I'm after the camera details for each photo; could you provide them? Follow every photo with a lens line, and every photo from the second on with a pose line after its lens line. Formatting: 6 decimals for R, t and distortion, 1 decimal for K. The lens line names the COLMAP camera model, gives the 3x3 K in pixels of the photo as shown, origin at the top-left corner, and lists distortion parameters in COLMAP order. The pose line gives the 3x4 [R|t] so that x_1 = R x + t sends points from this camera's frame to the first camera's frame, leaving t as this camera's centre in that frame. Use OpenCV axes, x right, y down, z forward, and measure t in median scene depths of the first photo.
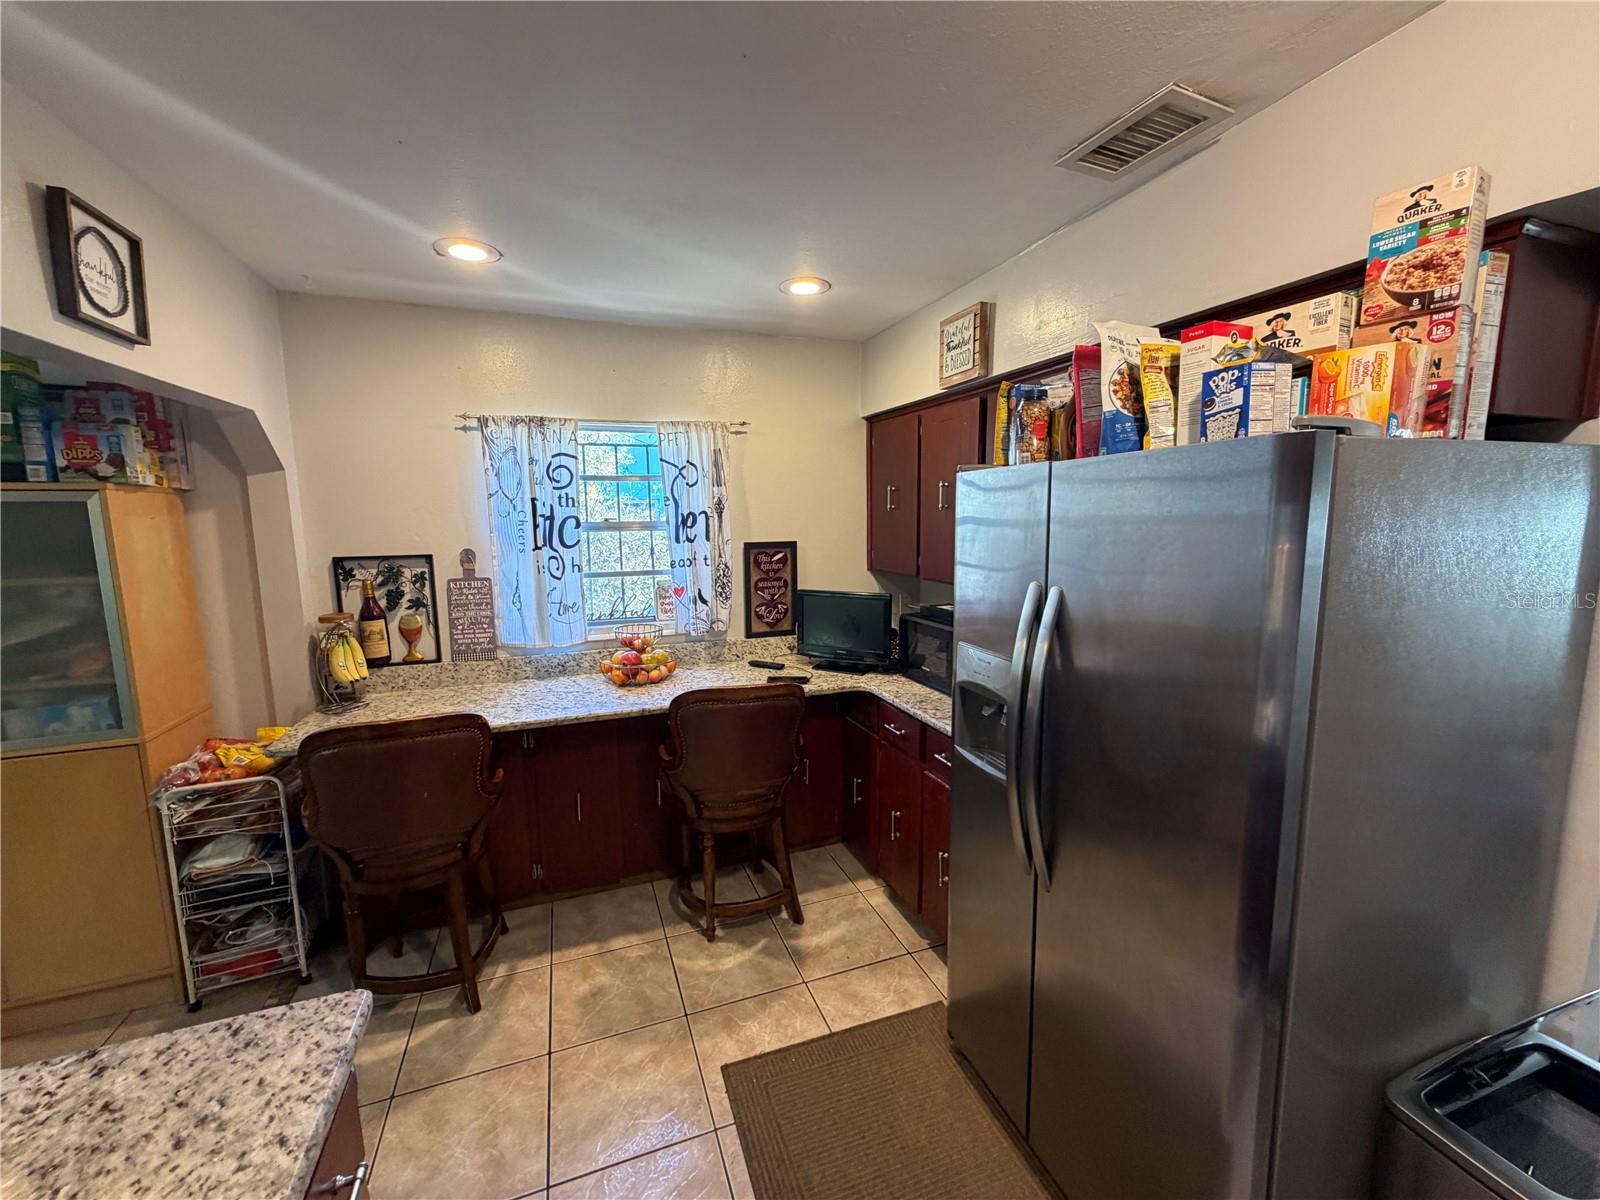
lens RADIAL K [[635.0, 0, 795.9], [0, 635.0, 601.9], [0, 0, 1]] dist [-0.001554, -0.000258]
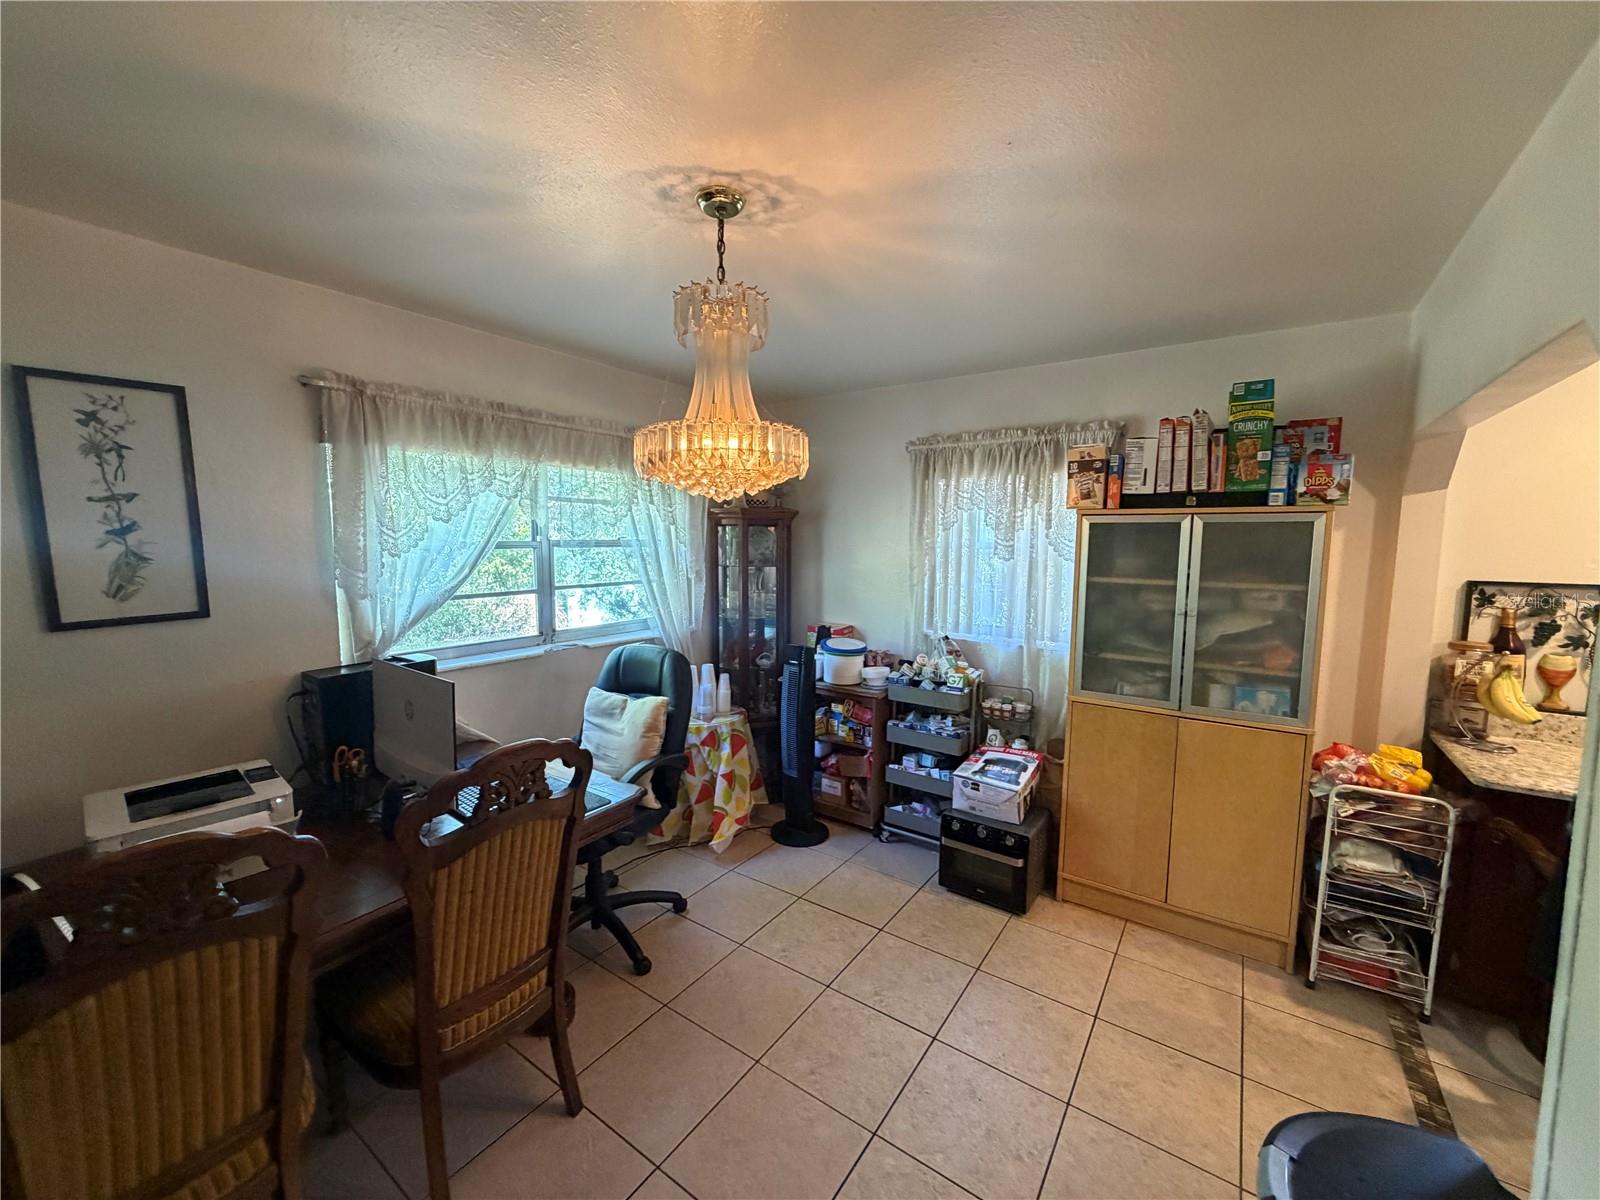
lens RADIAL K [[635.0, 0, 792.7], [0, 635.0, 600.7], [0, 0, 1]] dist [-0.001554, -0.000258]
pose [[0.561171, 0.096490, -0.822056, -0.574959], [-0.124895, 0.991681, 0.031141, 0.059447], [0.818222, 0.085195, 0.568554, -0.372127]]
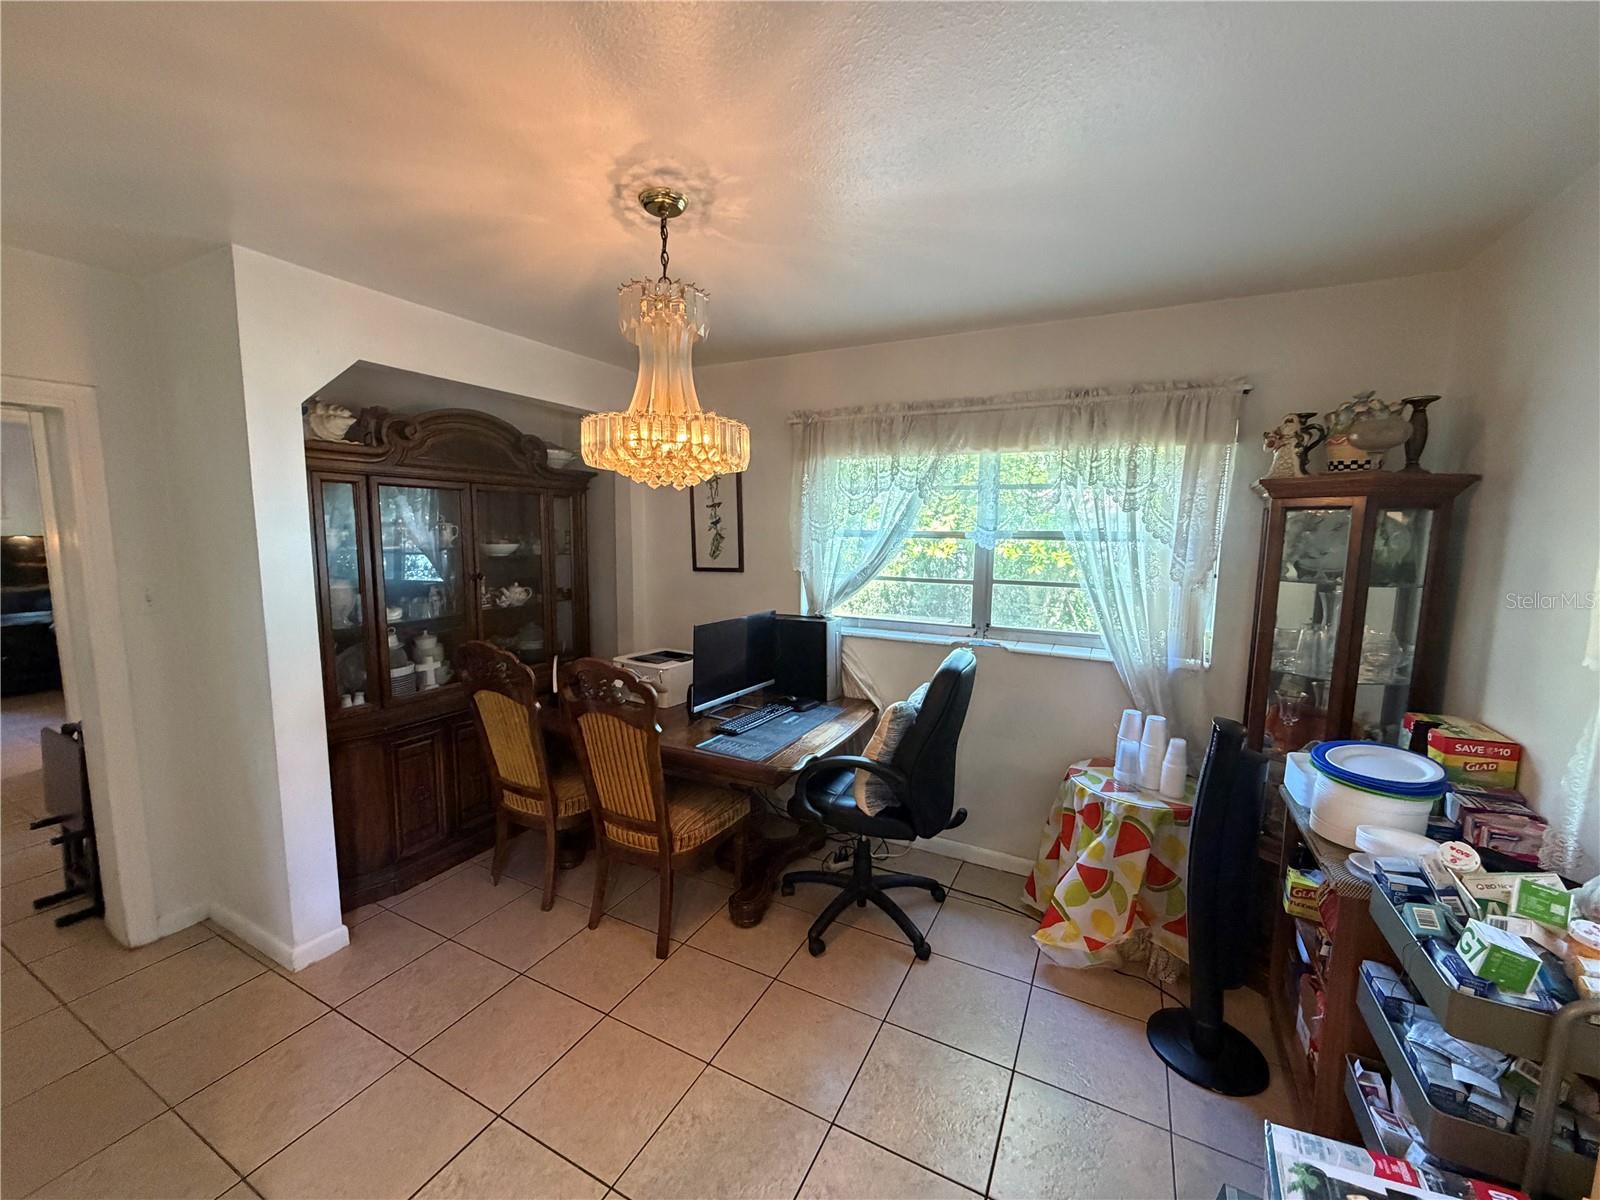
lens RADIAL K [[635.0, 0, 800.9], [0, 635.0, 595.5], [0, 0, 1]] dist [-0.001554, -0.000258]
pose [[-0.735622, 0.082162, -0.672391, -0.830688], [-0.091332, 0.971523, 0.218635, -0.082486], [0.671207, 0.222243, -0.707170, 0.663800]]
